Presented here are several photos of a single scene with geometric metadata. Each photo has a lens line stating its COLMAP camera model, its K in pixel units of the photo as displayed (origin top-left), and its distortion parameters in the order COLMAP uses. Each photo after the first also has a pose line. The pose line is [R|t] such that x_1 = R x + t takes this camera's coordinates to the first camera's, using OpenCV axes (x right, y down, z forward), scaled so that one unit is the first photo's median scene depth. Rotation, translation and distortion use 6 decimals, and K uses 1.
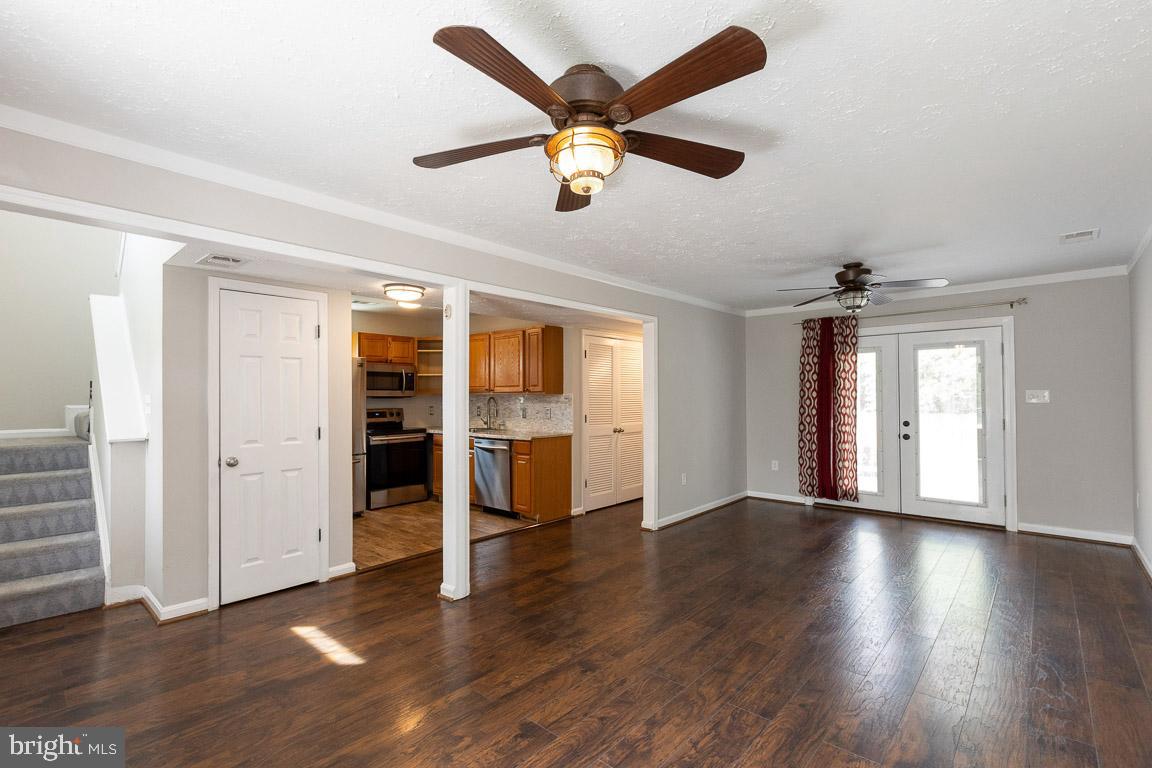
lens RADIAL K [[525.4, 0, 574.9], [0, 525.4, 390.4], [0, 0, 1]] dist [-0.000212, 0.000020]
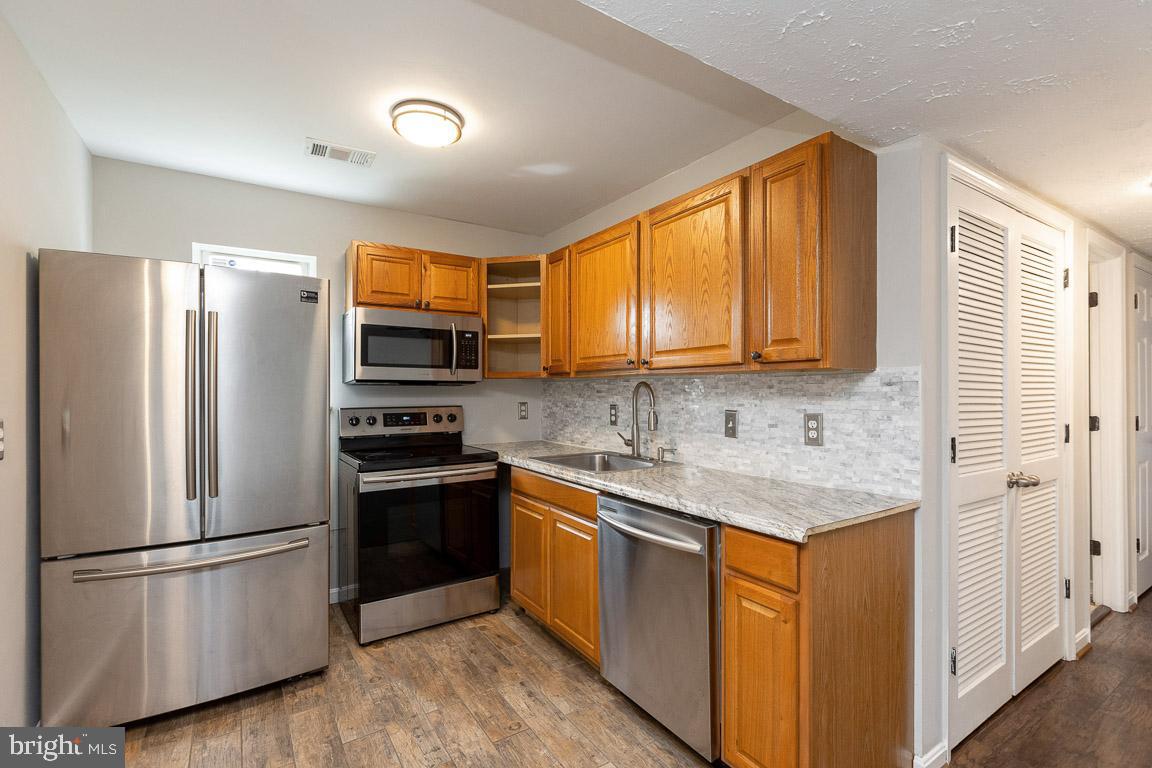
lens RADIAL K [[516.9, 0, 578.3], [0, 516.9, 390.8], [0, 0, 1]] dist [0.000676, 0.000152]
pose [[0.965963, 0.004221, -0.258645, -0.114103], [-0.000971, 0.999919, 0.012693, 0.015916], [0.258677, -0.012009, 0.965889, 0.661171]]
